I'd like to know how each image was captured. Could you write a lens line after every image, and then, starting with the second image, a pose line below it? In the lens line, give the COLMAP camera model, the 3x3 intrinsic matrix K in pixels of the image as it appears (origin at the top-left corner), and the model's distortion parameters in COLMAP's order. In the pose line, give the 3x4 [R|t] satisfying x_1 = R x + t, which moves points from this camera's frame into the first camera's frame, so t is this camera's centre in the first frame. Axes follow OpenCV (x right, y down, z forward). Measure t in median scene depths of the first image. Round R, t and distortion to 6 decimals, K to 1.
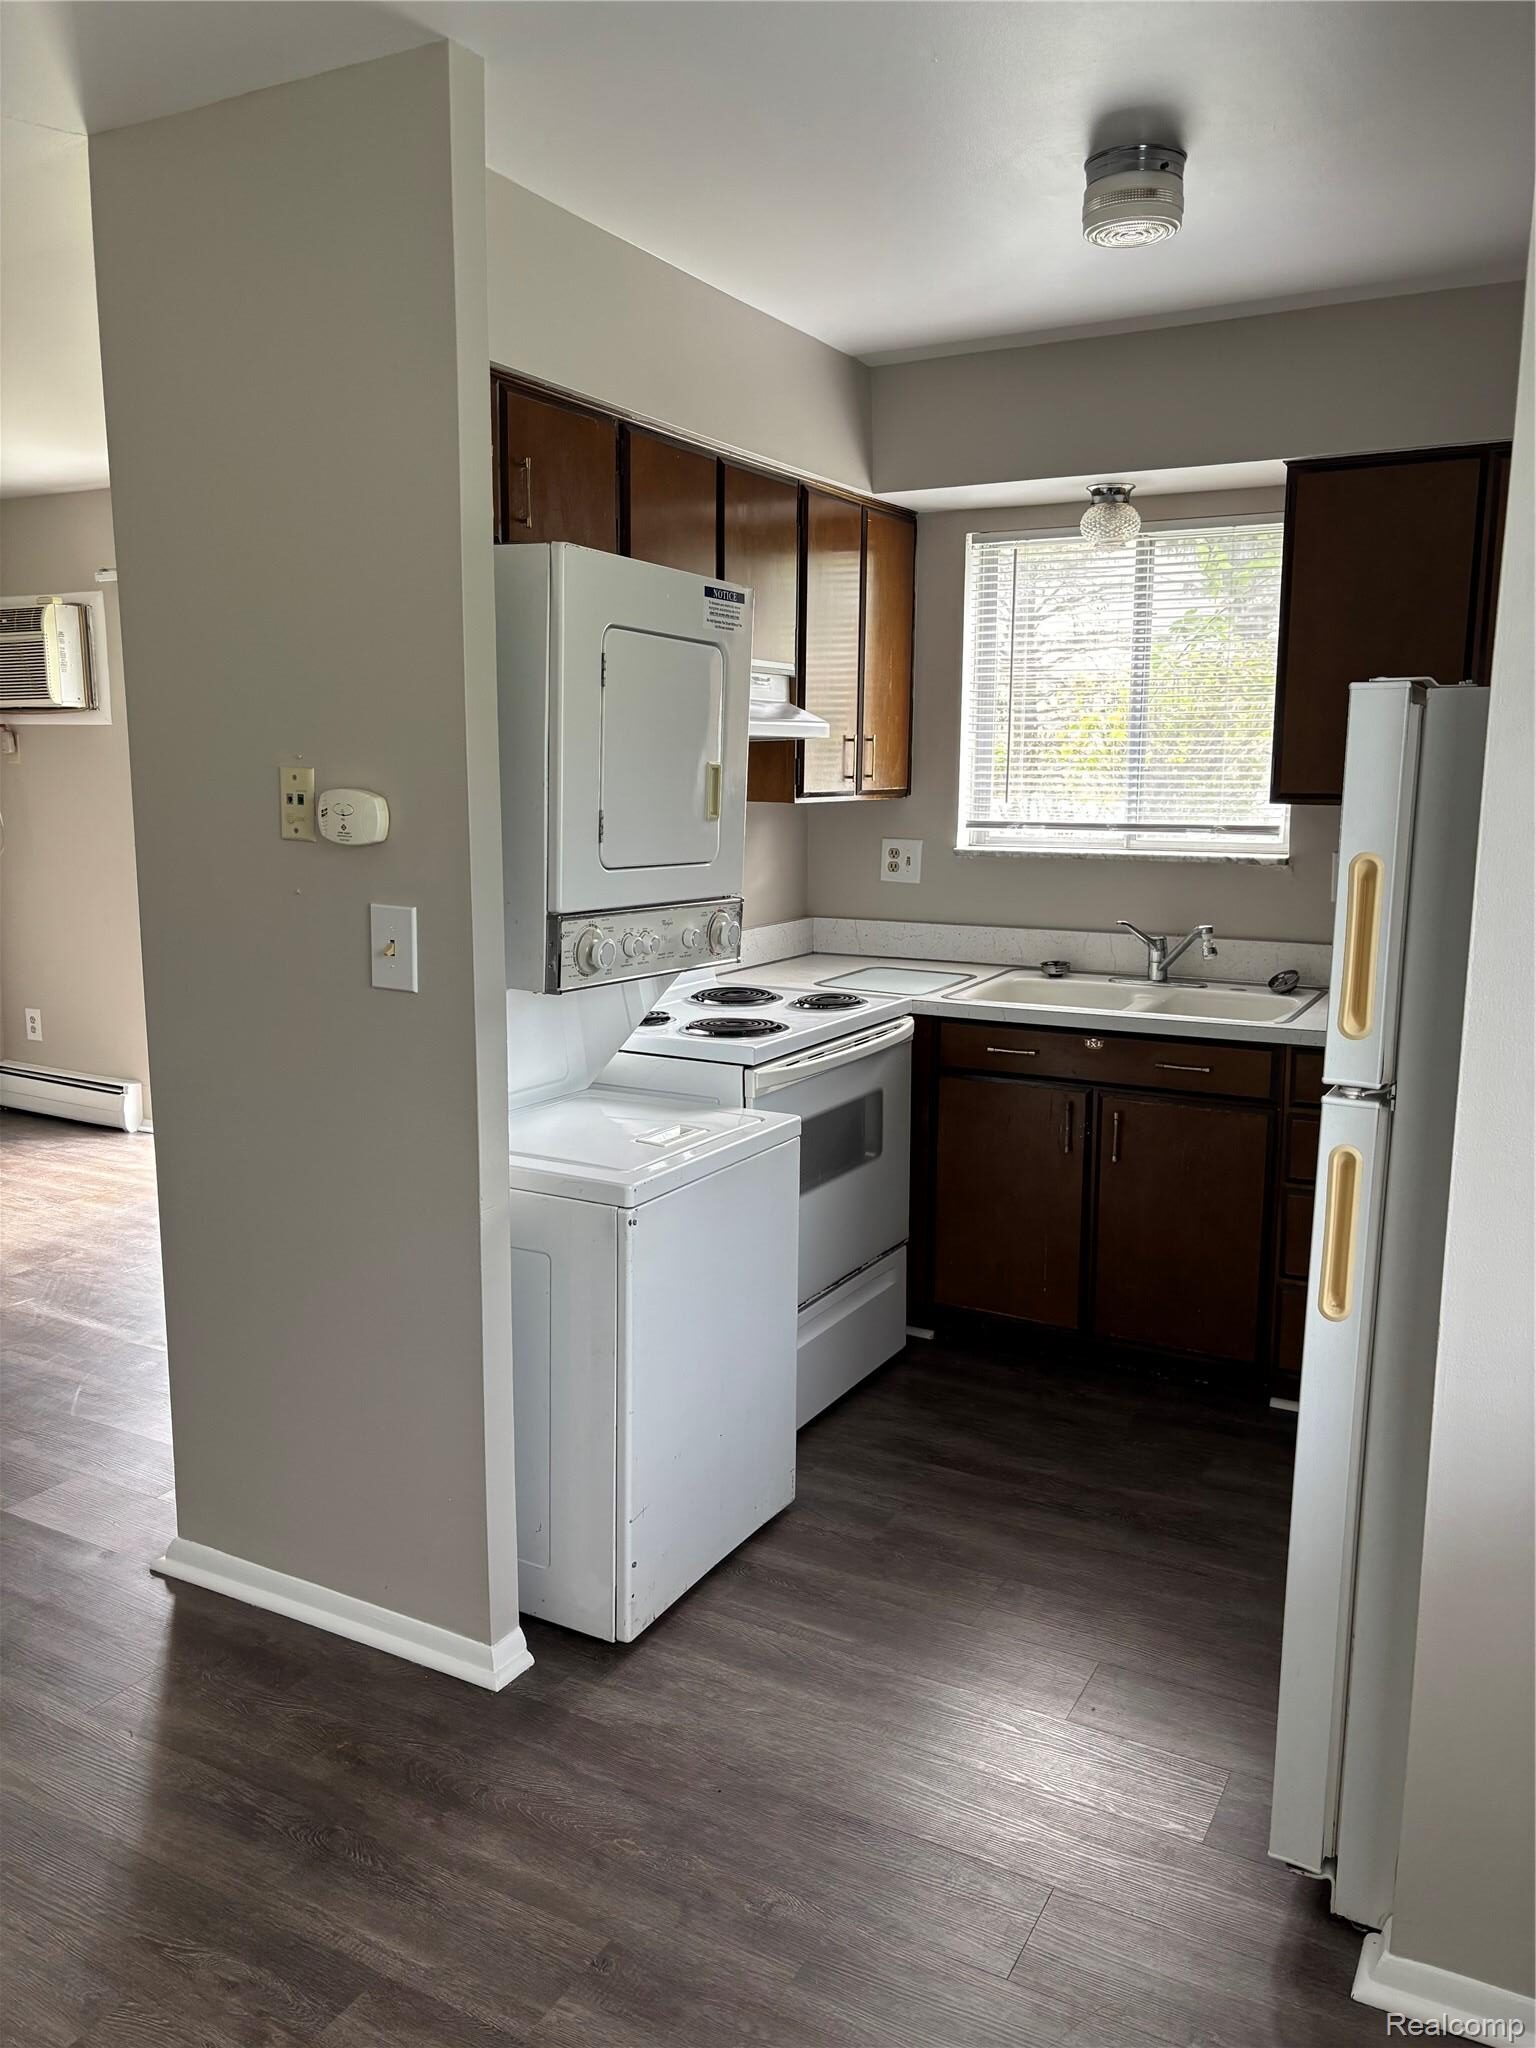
lens RADIAL K [[1542.1, 0, 768.0], [0, 1542.1, 1024.0], [0, 0, 1]] dist [-0.019639, -0.001081]
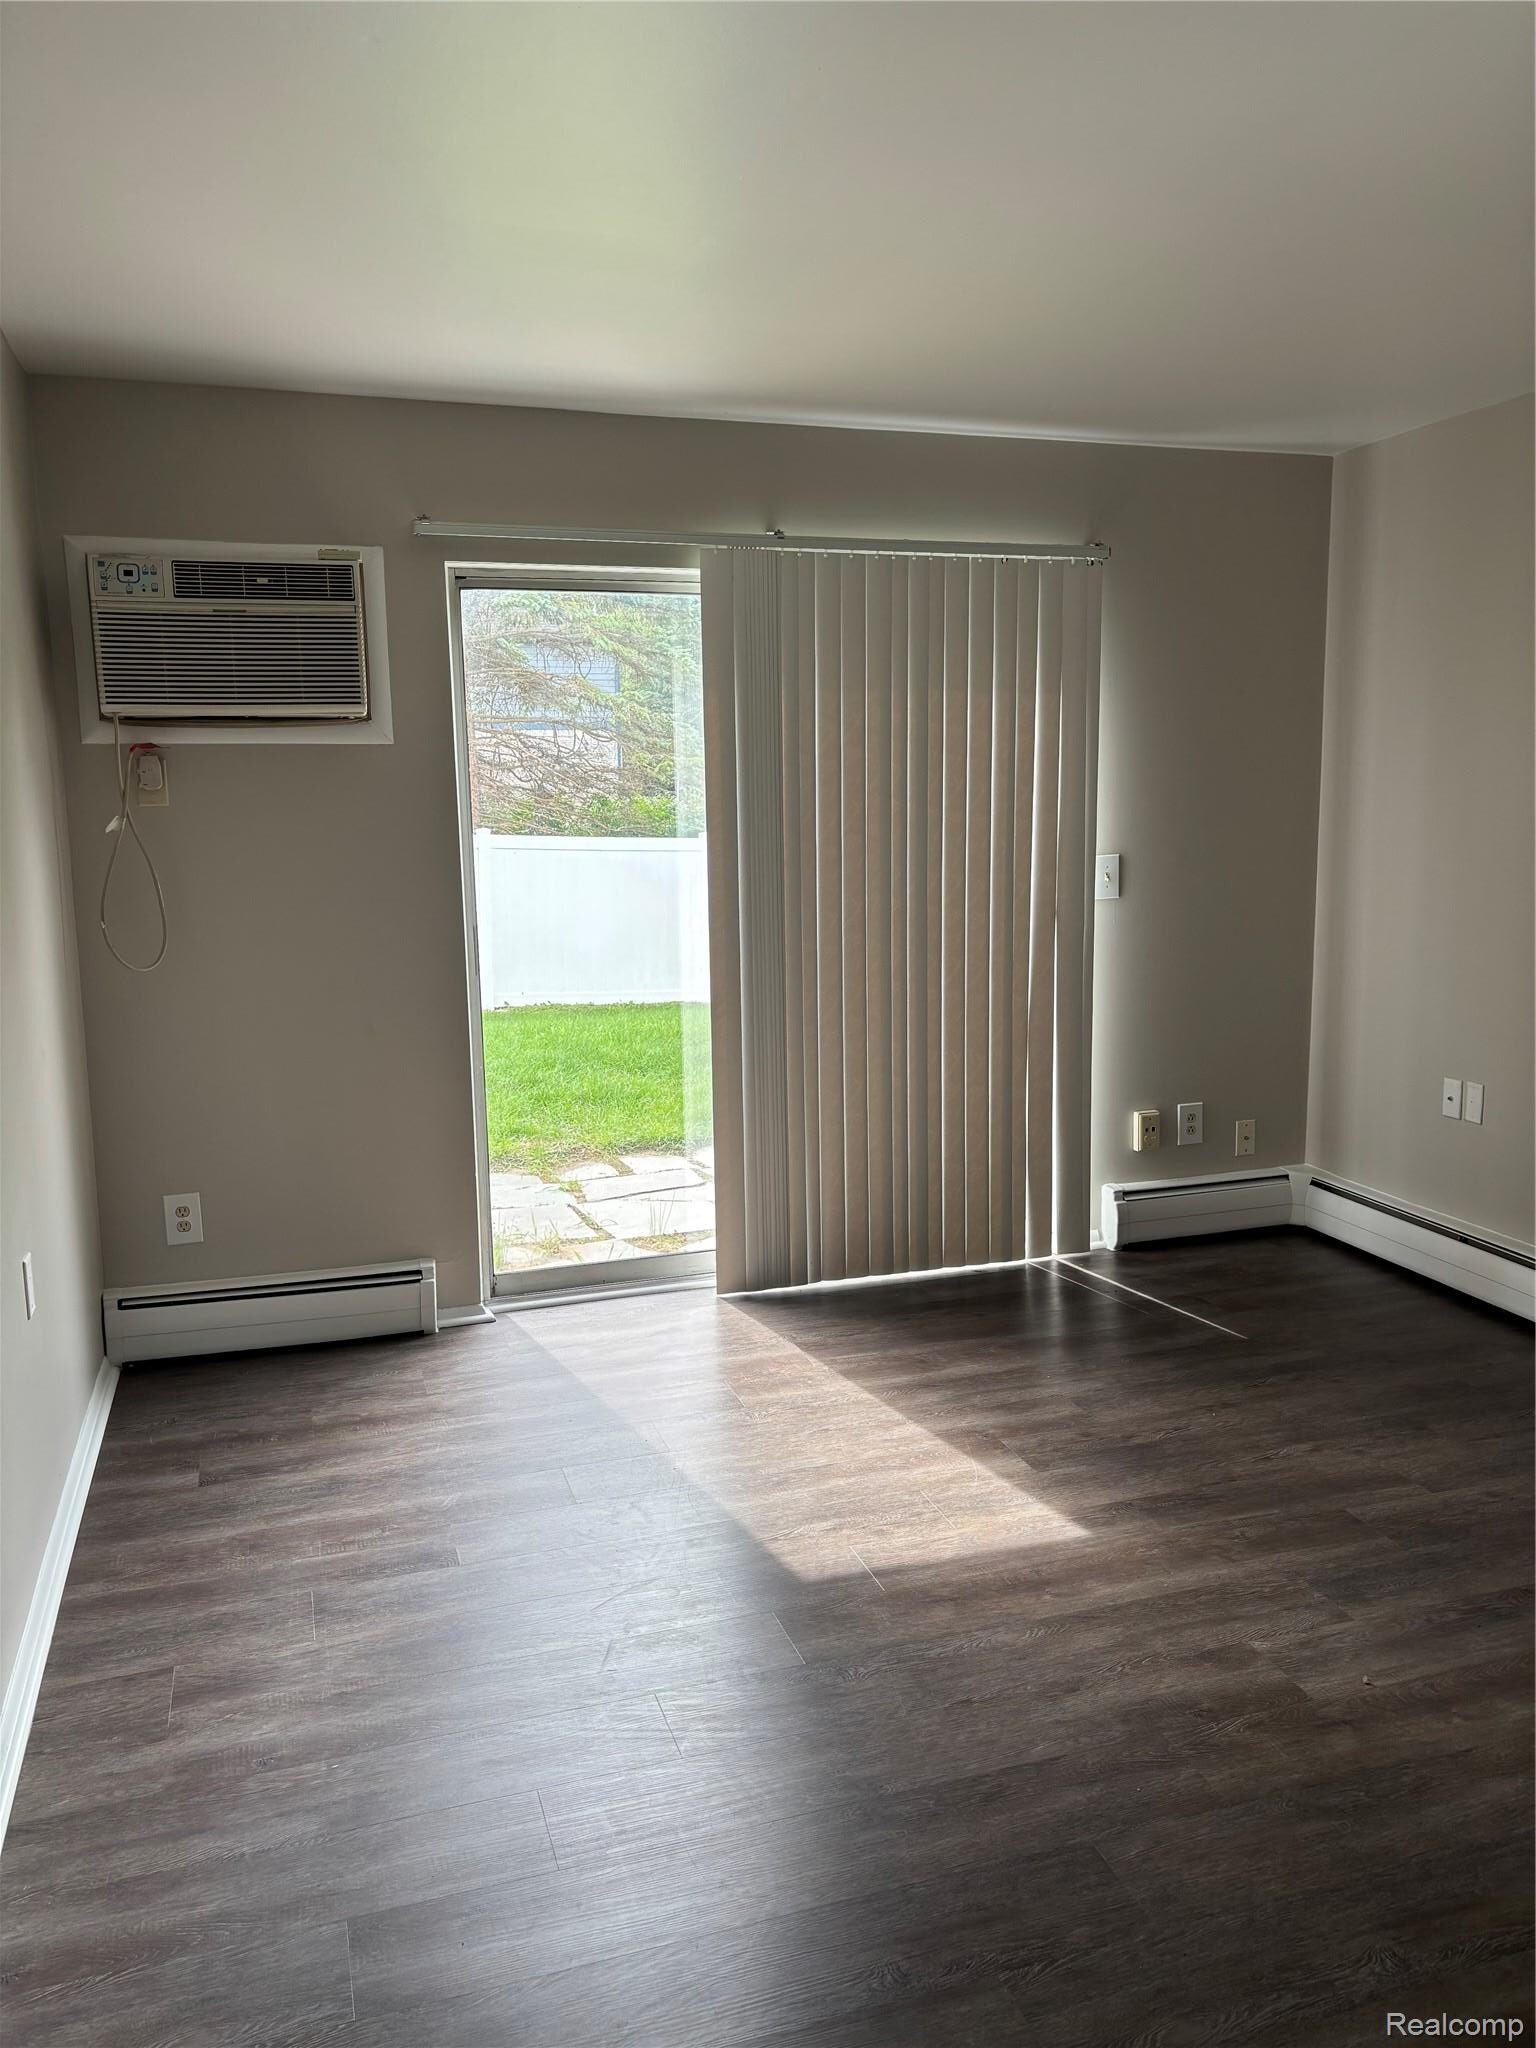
lens RADIAL K [[1542.1, 0, 768.0], [0, 1542.1, 1024.0], [0, 0, 1]] dist [-0.019639, -0.001081]
pose [[0.683545, -0.133788, 0.717542, -0.757491], [0.143699, 0.988485, 0.047416, -0.074296], [-0.715623, 0.070699, 0.694899, 0.383127]]
